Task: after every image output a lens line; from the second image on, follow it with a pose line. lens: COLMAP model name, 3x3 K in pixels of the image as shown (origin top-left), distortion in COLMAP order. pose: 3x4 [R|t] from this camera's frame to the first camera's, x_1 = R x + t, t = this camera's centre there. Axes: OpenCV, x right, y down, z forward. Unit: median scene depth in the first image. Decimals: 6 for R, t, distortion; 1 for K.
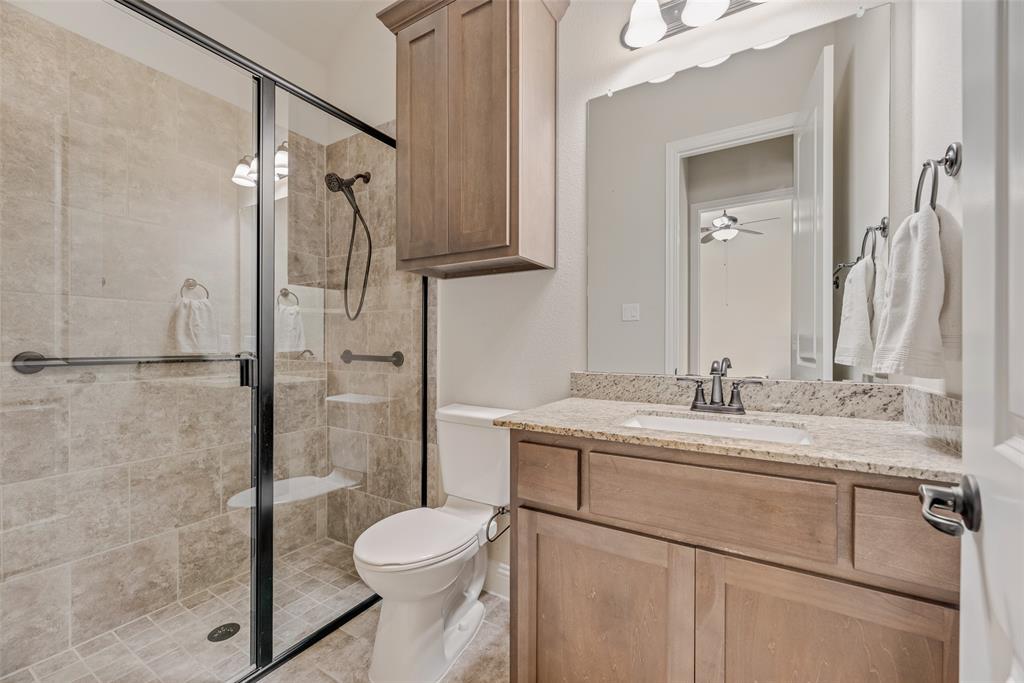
lens RADIAL K [[410.9, 0, 509.8], [0, 410.9, 341.8], [0, 0, 1]] dist [0.003651, -0.000028]
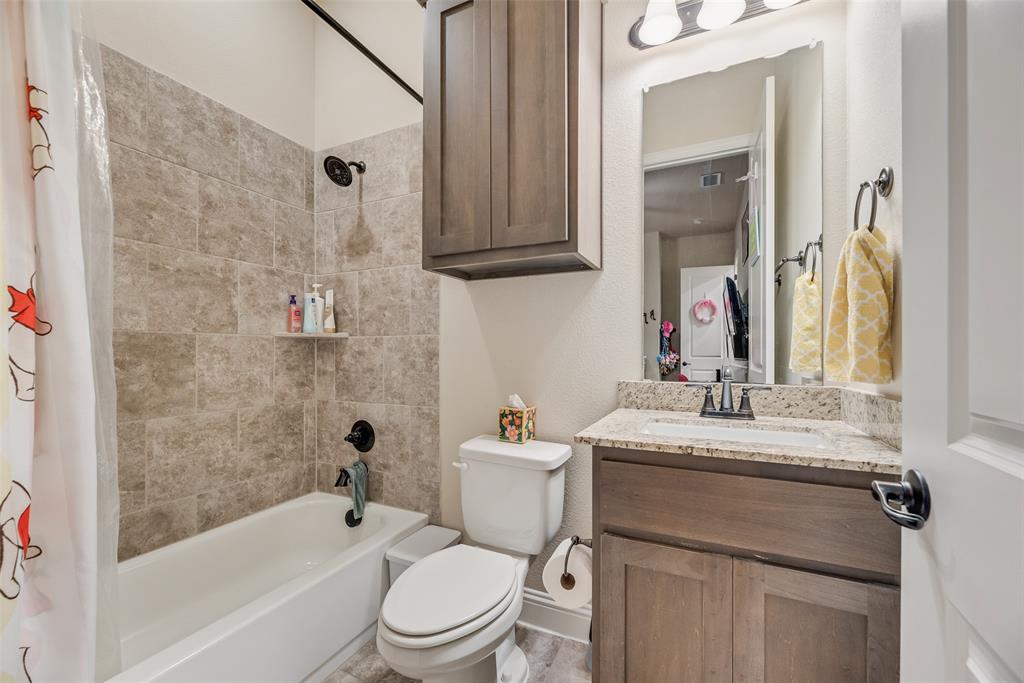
lens RADIAL K [[410.9, 0, 514.6], [0, 410.9, 347.6], [0, 0, 1]] dist [0.003651, -0.000028]
pose [[0.994460, -0.002979, 0.105070, -0.109232], [0.003334, 0.999989, -0.003198, 0.001463], [-0.105059, 0.003531, 0.994460, 0.061435]]
